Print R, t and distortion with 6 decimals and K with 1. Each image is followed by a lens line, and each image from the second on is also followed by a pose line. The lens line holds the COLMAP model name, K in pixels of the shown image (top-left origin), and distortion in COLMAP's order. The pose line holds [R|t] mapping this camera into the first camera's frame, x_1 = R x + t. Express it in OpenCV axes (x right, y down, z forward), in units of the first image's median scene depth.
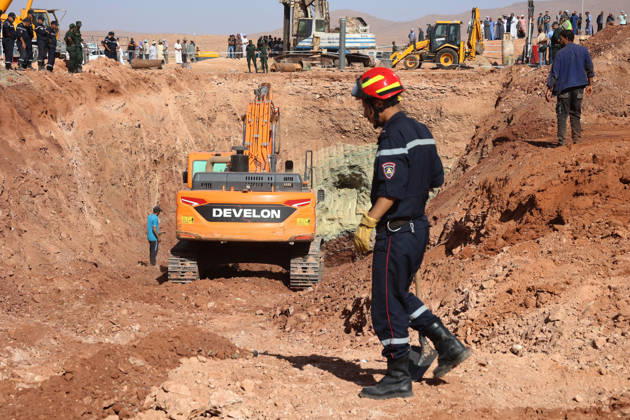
lens RADIAL K [[1230.7, 0, 315.0], [0, 1230.7, 210.0], [0, 0, 1]] dist [0.321901, 0.063185]
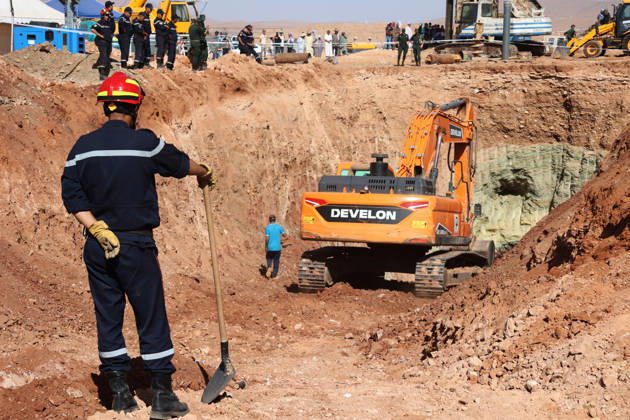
lens RADIAL K [[1379.2, 0, 315.0], [0, 1379.2, 210.0], [0, 0, 1]] dist [0.382160, 0.274110]
pose [[0.991108, 0.002207, -0.133040, 0.024928], [-0.002980, 0.999980, -0.005614, -0.001173], [0.133025, 0.005961, 0.991095, -0.000739]]
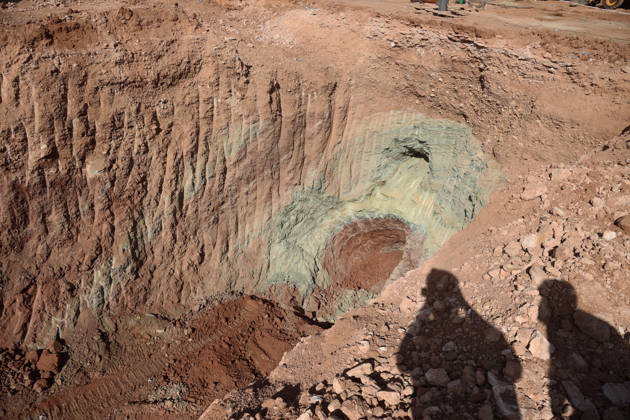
lens RADIAL K [[434.6, 0, 315.0], [0, 434.6, 210.0], [0, 0, 1]] dist [-0.119460, 0.068508]
pose [[0.779887, 0.329454, -0.532199, 0.174277], [-0.095097, 0.902764, 0.419493, -0.131622], [0.618653, -0.276546, 0.735384, 0.926185]]
